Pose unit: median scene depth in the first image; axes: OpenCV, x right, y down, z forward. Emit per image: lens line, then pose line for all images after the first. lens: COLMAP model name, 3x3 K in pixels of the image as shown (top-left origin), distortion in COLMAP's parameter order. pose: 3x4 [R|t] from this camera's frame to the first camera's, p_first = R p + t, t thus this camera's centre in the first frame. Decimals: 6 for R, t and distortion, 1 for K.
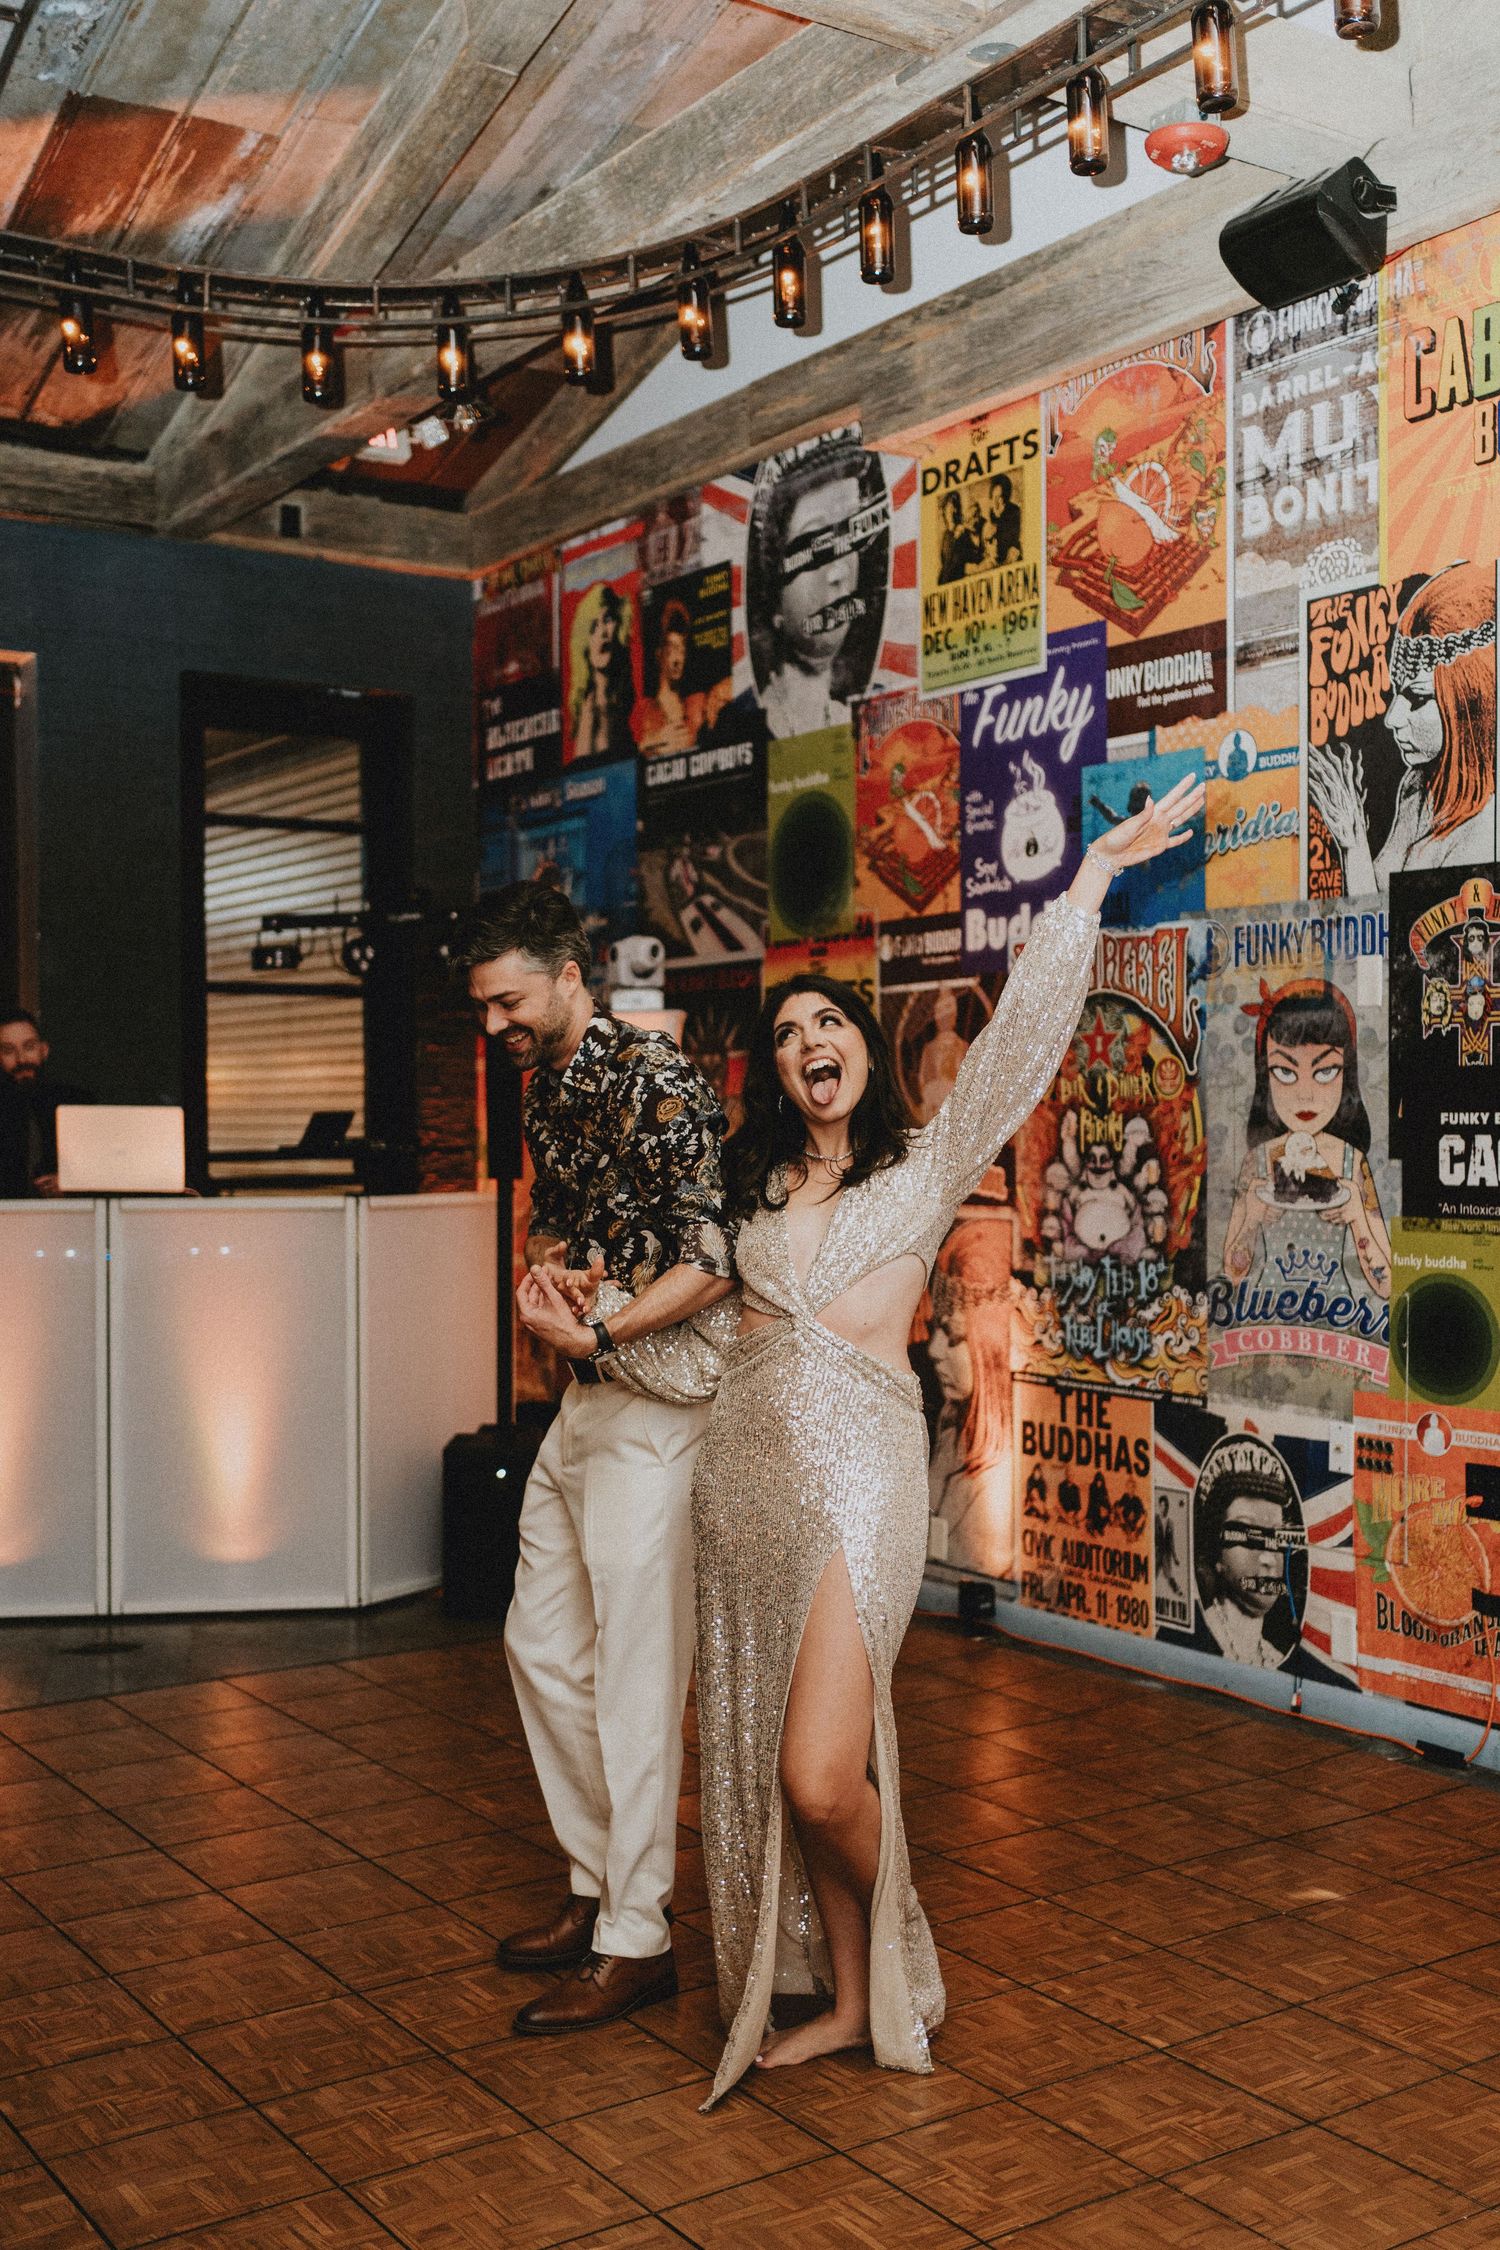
lens RADIAL K [[2223.7, 0, 752.4], [0, 2223.7, 1133.3], [0, 0, 1]] dist [-0.004148, 0.015975]
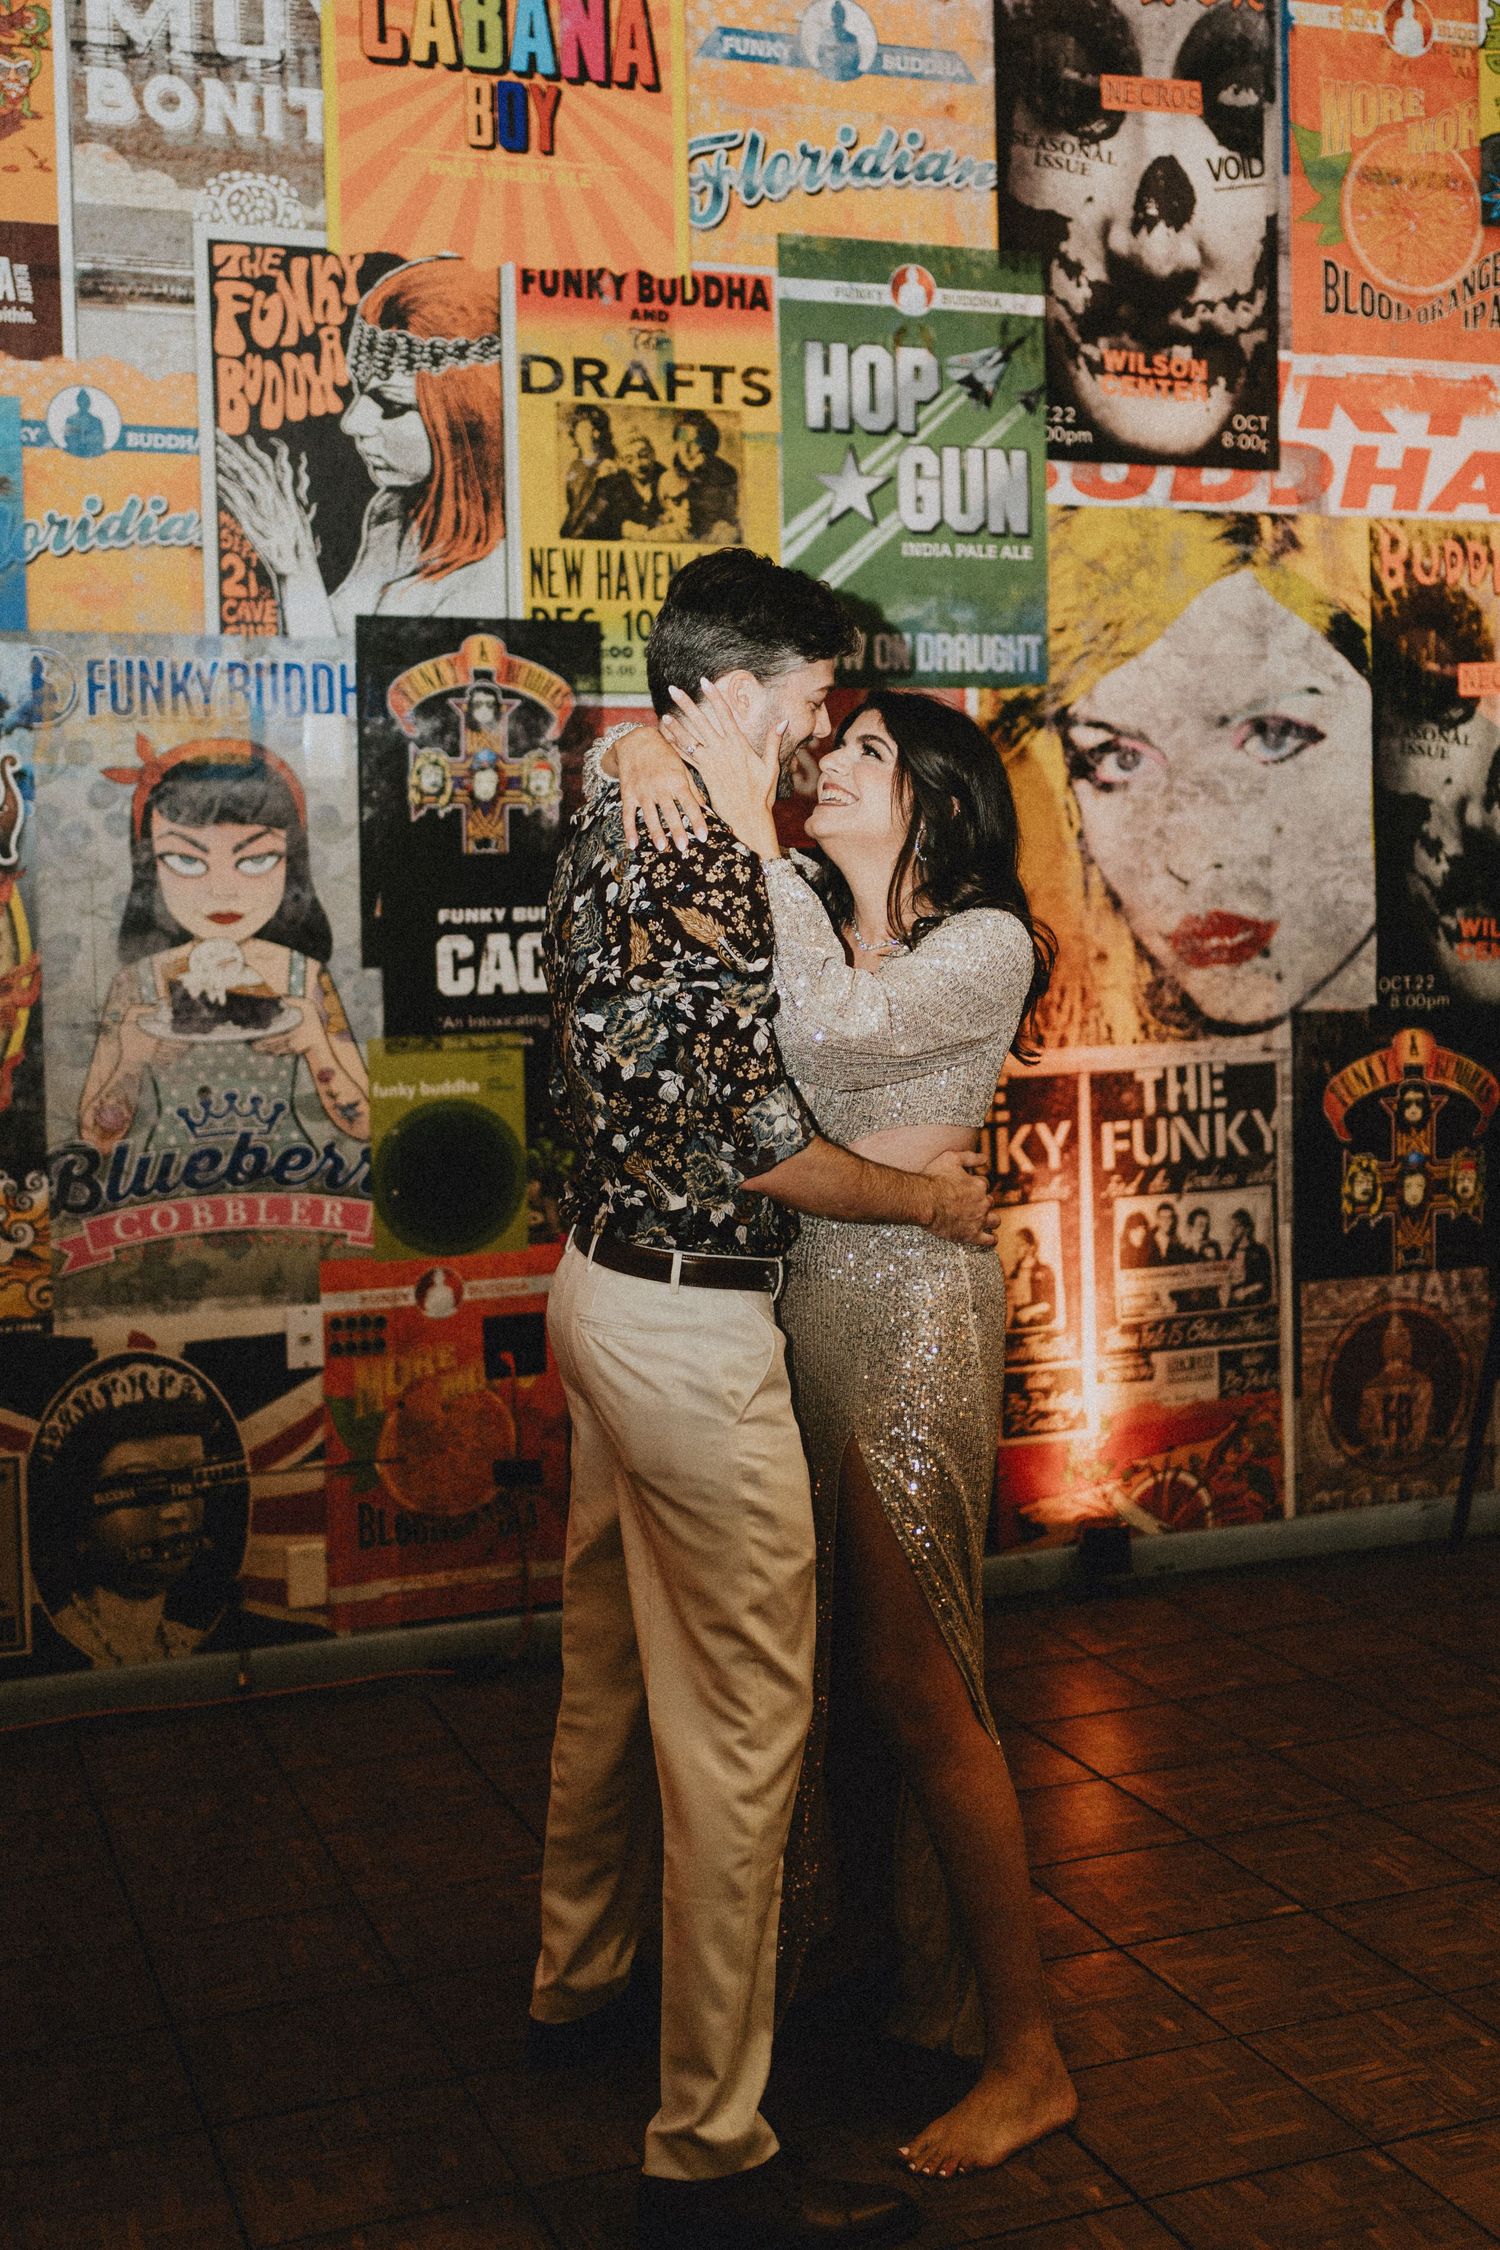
lens RADIAL K [[2570.1, 0, 735.7], [0, 2570.1, 1007.1], [0, 0, 1]] dist [-0.007883, 0.025477]
pose [[0.235224, -0.043196, 0.970981, -0.542548], [0.029319, 0.998873, 0.037334, -0.004901], [-0.971499, 0.019686, 0.236225, 0.592629]]
